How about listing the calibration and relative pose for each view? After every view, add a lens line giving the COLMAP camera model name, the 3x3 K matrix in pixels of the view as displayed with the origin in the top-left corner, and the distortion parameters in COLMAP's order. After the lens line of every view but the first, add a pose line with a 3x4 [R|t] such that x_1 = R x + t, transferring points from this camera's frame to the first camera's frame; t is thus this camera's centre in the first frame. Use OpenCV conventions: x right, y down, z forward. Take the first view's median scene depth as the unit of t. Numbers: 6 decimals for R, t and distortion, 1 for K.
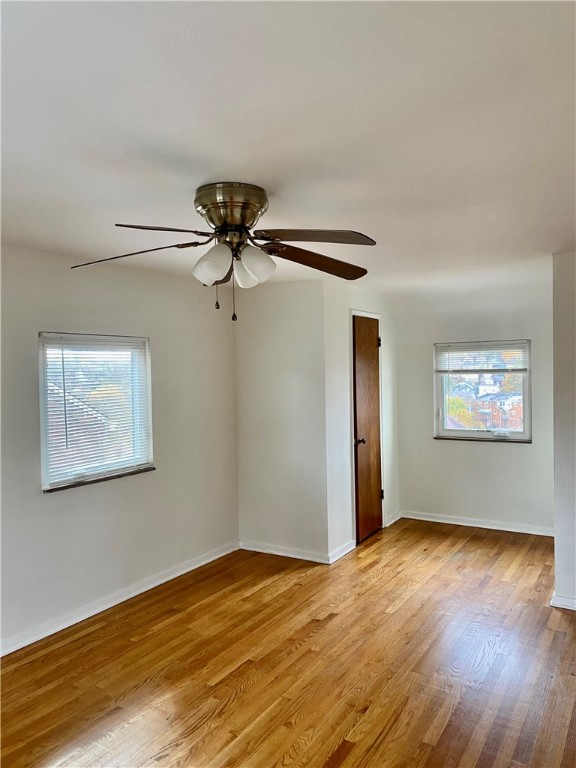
lens RADIAL K [[580.0, 0, 288.0], [0, 580.0, 384.0], [0, 0, 1]] dist [0.056839, -0.063148]
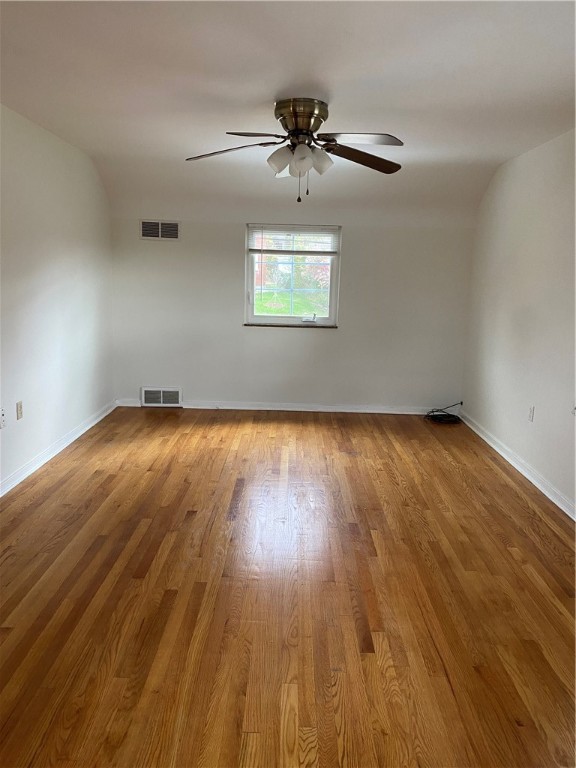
lens RADIAL K [[580.0, 0, 288.0], [0, 580.0, 384.0], [0, 0, 1]] dist [0.056839, -0.063148]
pose [[-0.854625, 0.104425, -0.508637, 0.465329], [-0.014741, 0.974295, 0.224793, -0.003379], [0.519036, 0.199611, -0.831118, 1.537285]]
